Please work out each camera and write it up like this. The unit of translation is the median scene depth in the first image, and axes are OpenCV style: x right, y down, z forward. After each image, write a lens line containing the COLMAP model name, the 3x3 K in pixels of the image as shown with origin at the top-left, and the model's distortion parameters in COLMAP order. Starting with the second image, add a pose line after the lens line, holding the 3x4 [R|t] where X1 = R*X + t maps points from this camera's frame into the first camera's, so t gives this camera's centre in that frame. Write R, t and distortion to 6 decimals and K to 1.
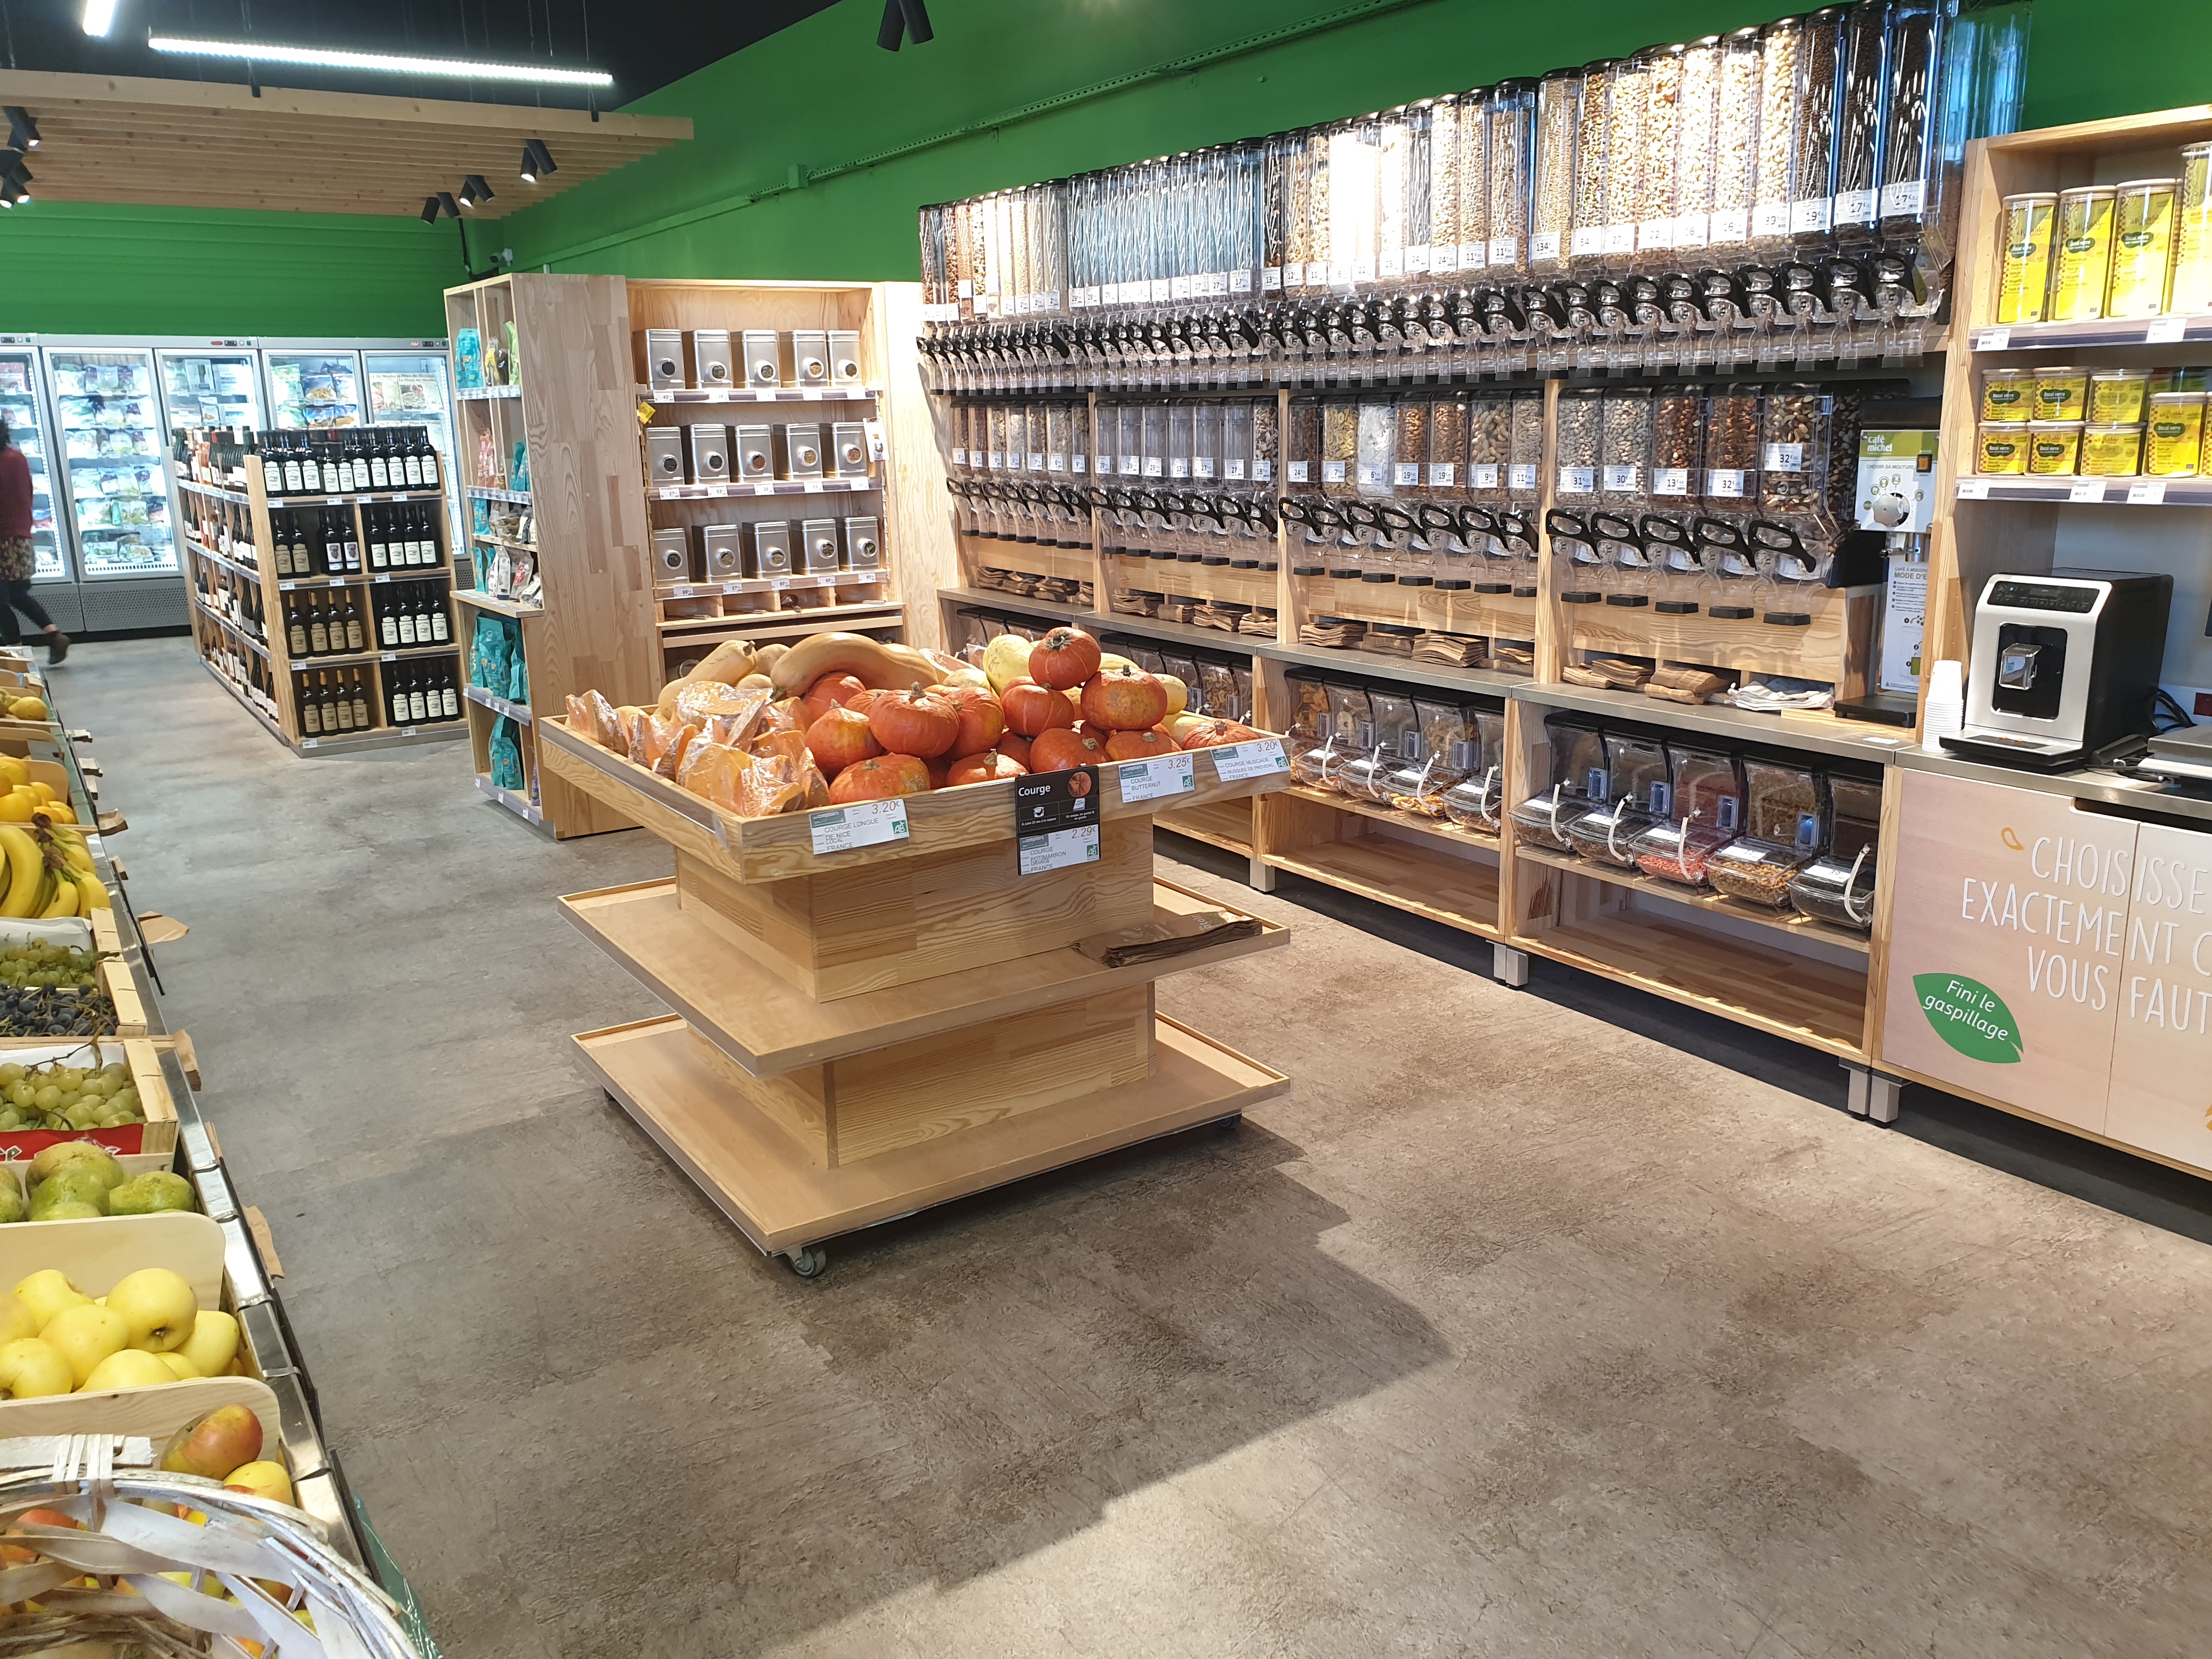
lens RADIAL K [[1721.9, 0, 1104.7], [0, 1721.9, 818.9], [0, 0, 1]] dist [0.013725, 0.006254]
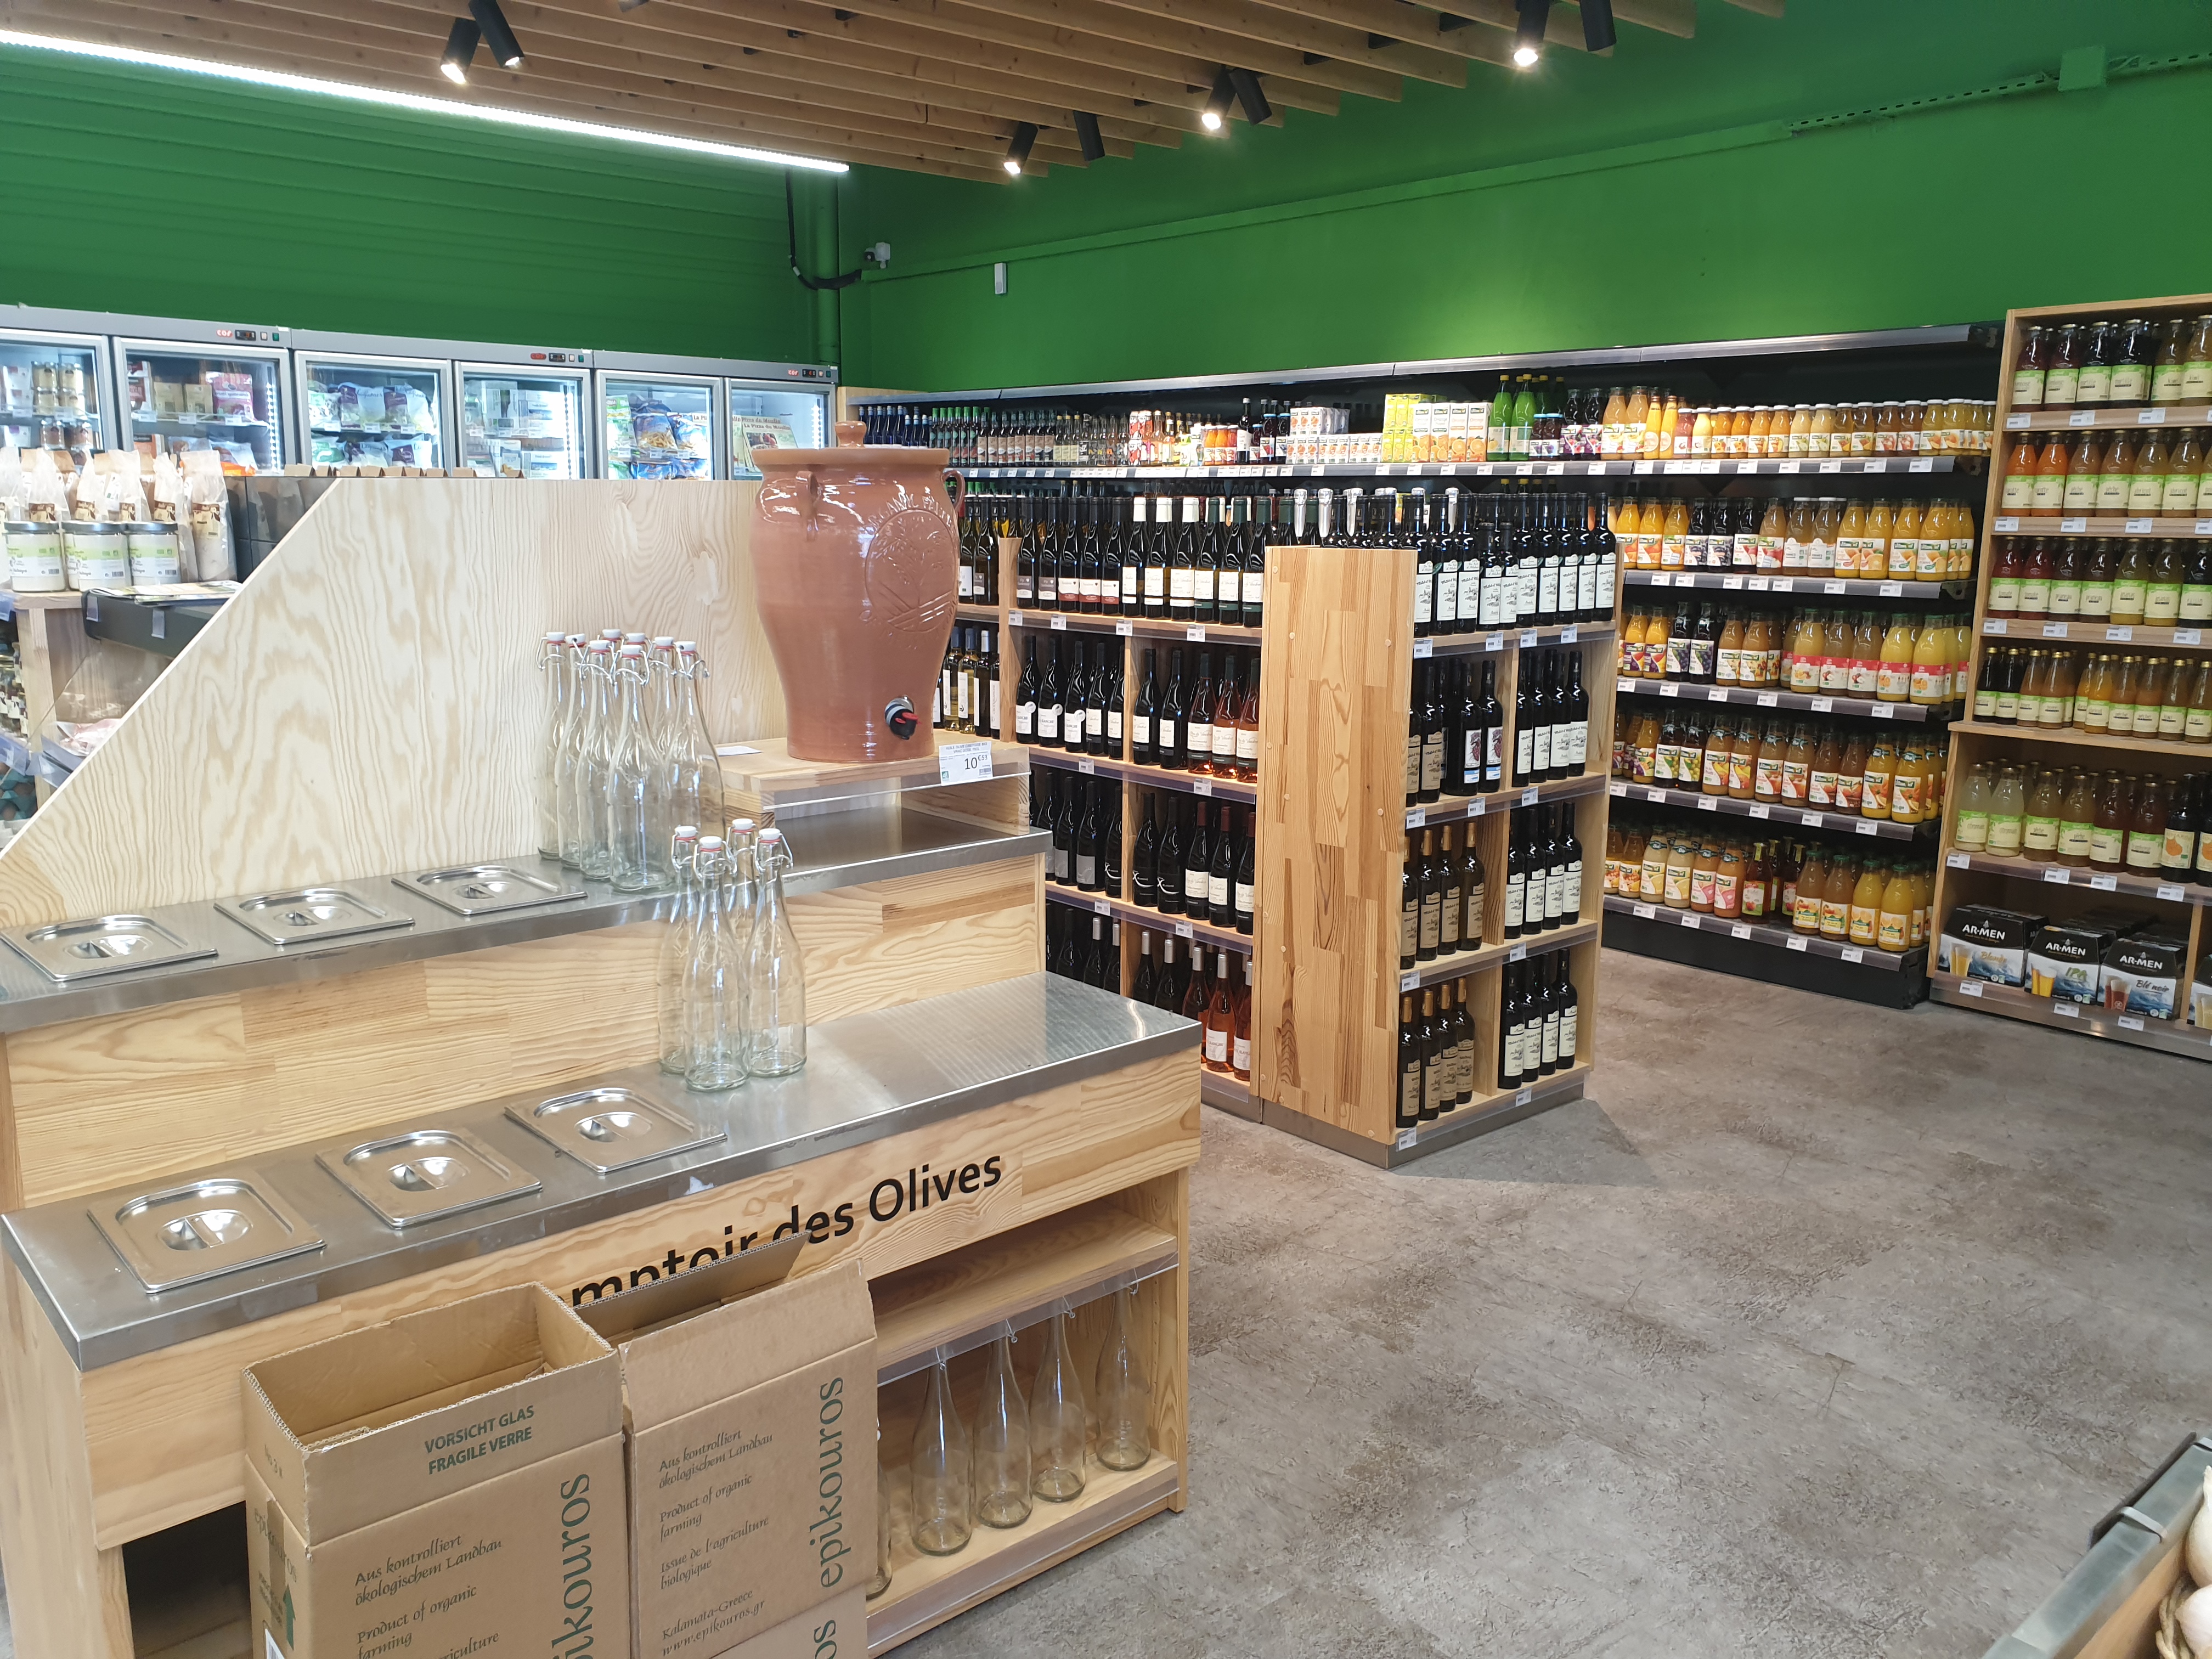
lens RADIAL K [[1721.9, 0, 1043.1], [0, 1721.9, 834.4], [0, 0, 1]] dist [0.013725, 0.006254]
pose [[0.991595, 0.004162, 0.129315, -1.154296], [0.001119, 0.999169, -0.040737, -0.202337], [-0.129377, 0.040539, 0.990766, 0.984210]]
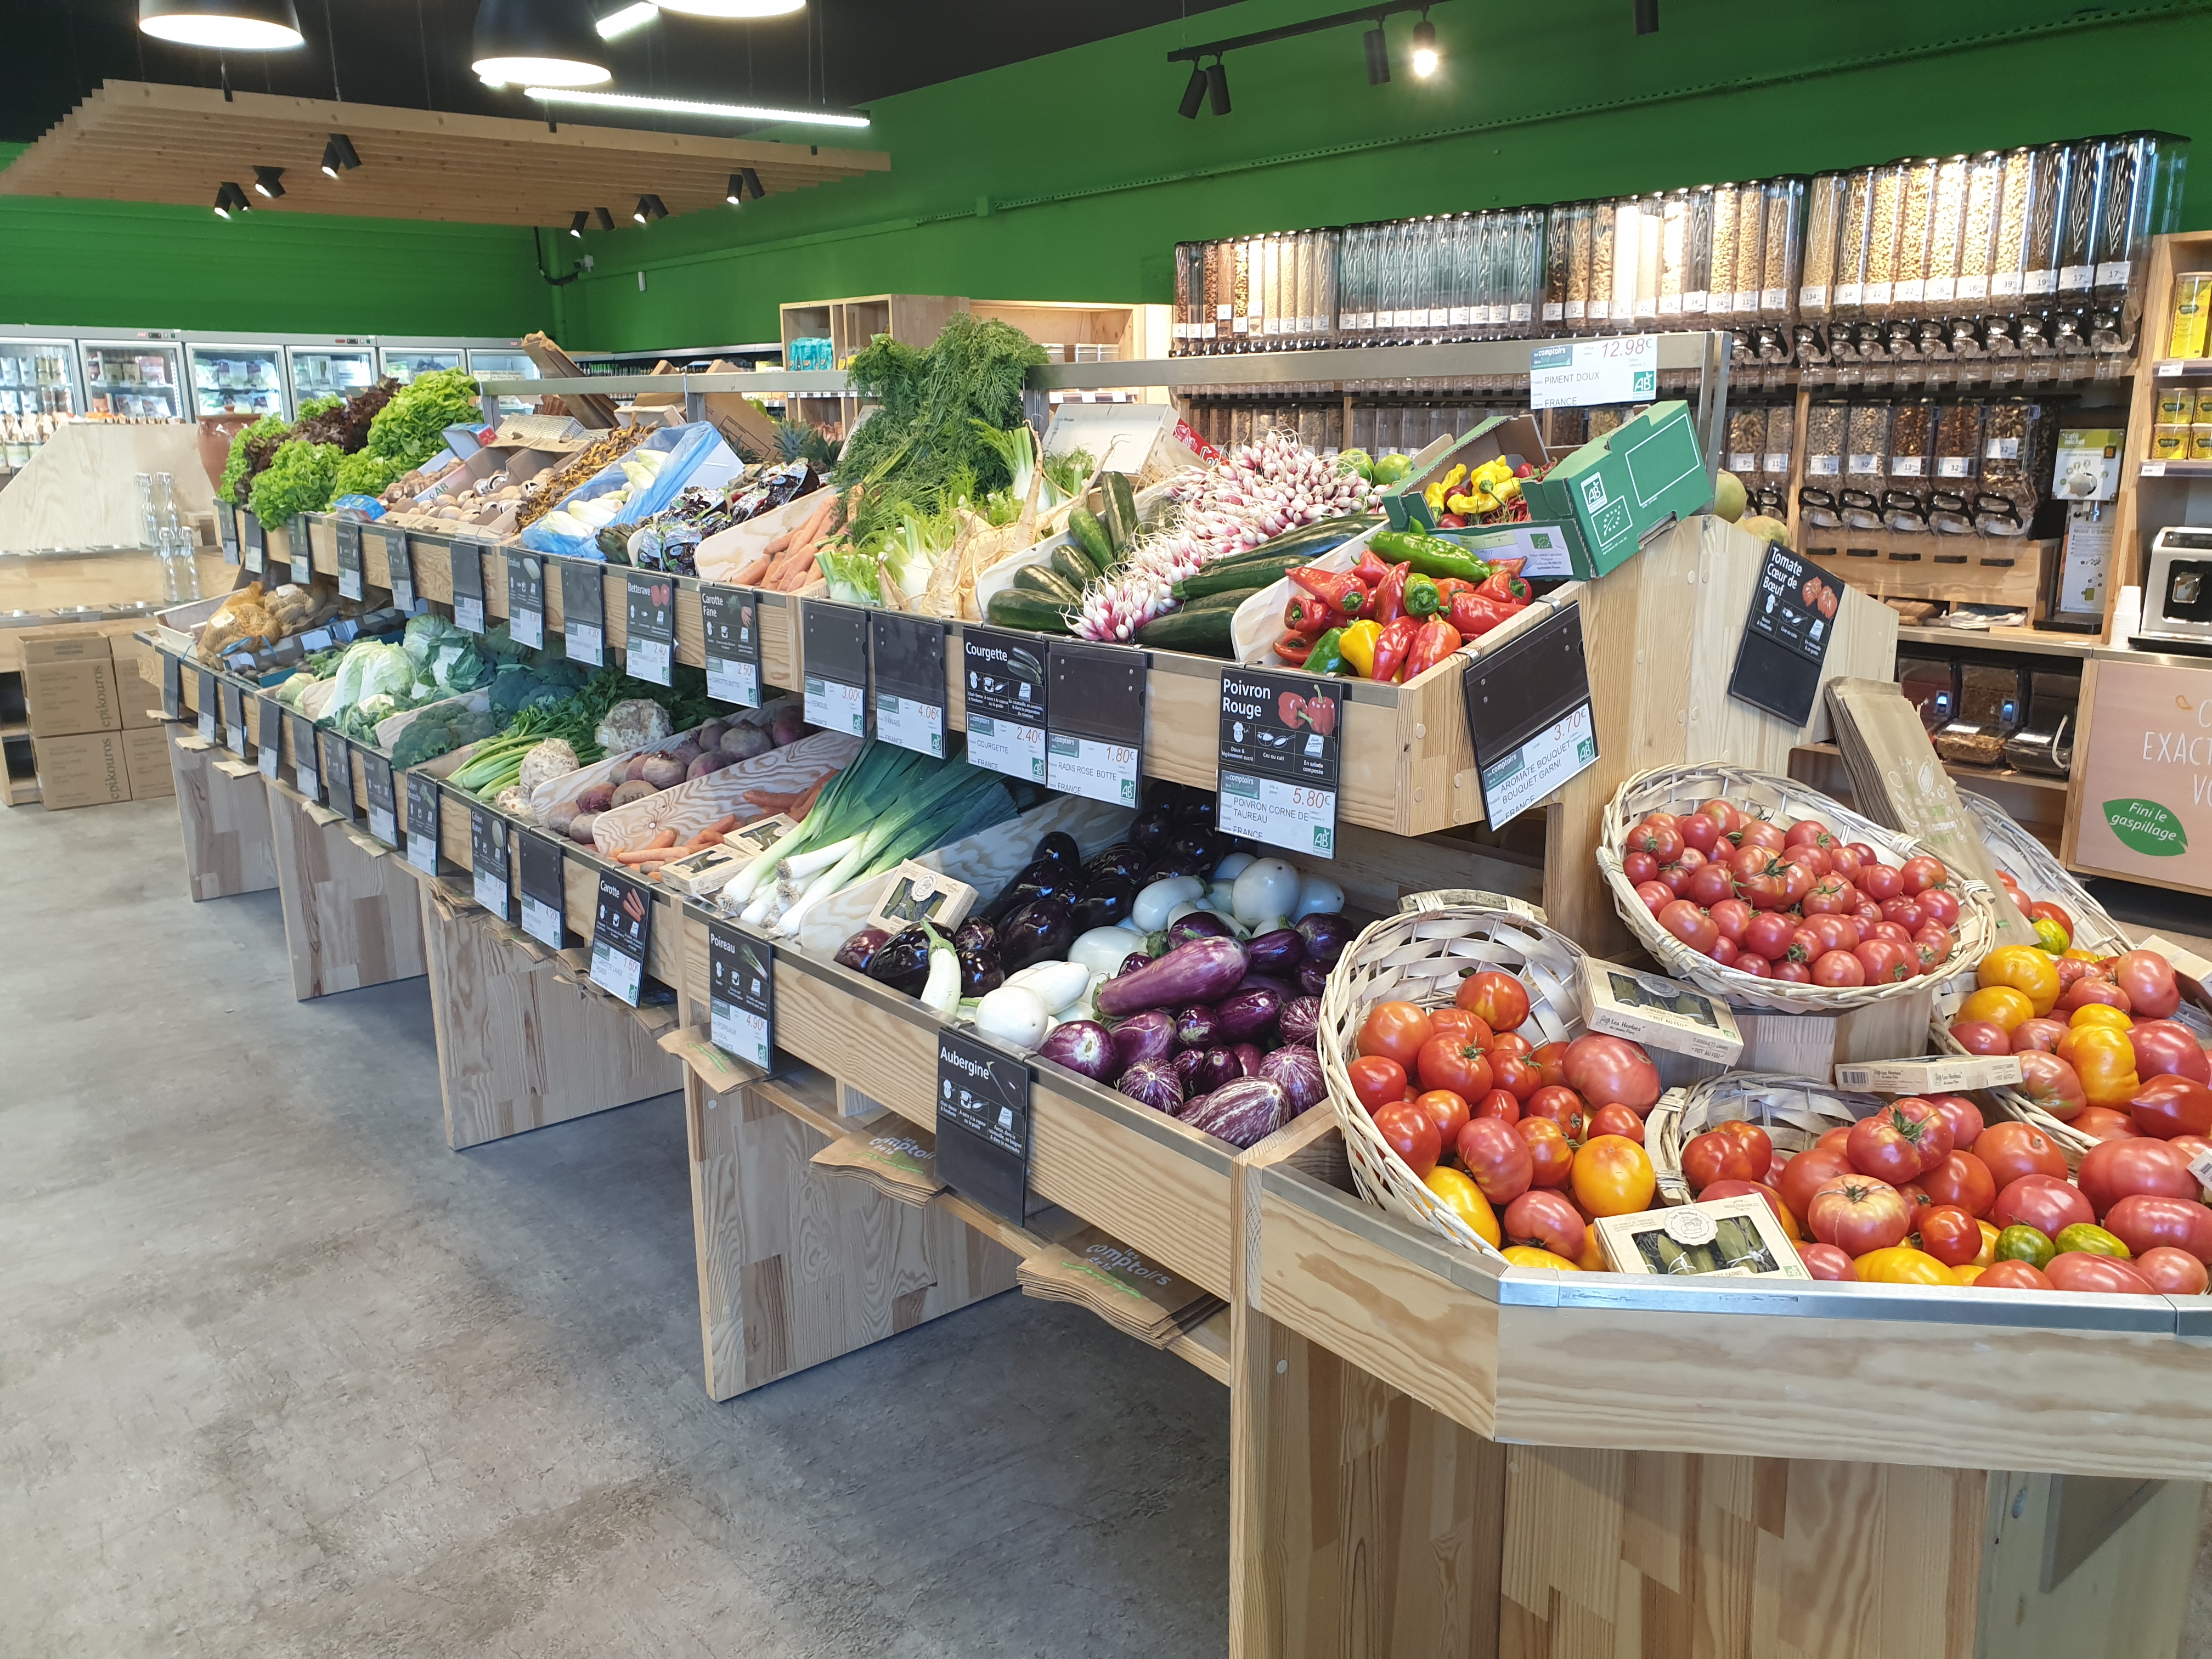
lens RADIAL K [[1721.9, 0, 1095.1], [0, 1721.9, 842.3], [0, 0, 1]] dist [0.013725, 0.006254]
pose [[0.995200, -0.013565, 0.096918, -0.440014], [0.012504, 0.999855, 0.011544, 0.080791], [-0.097061, -0.010277, 0.995225, -0.318033]]
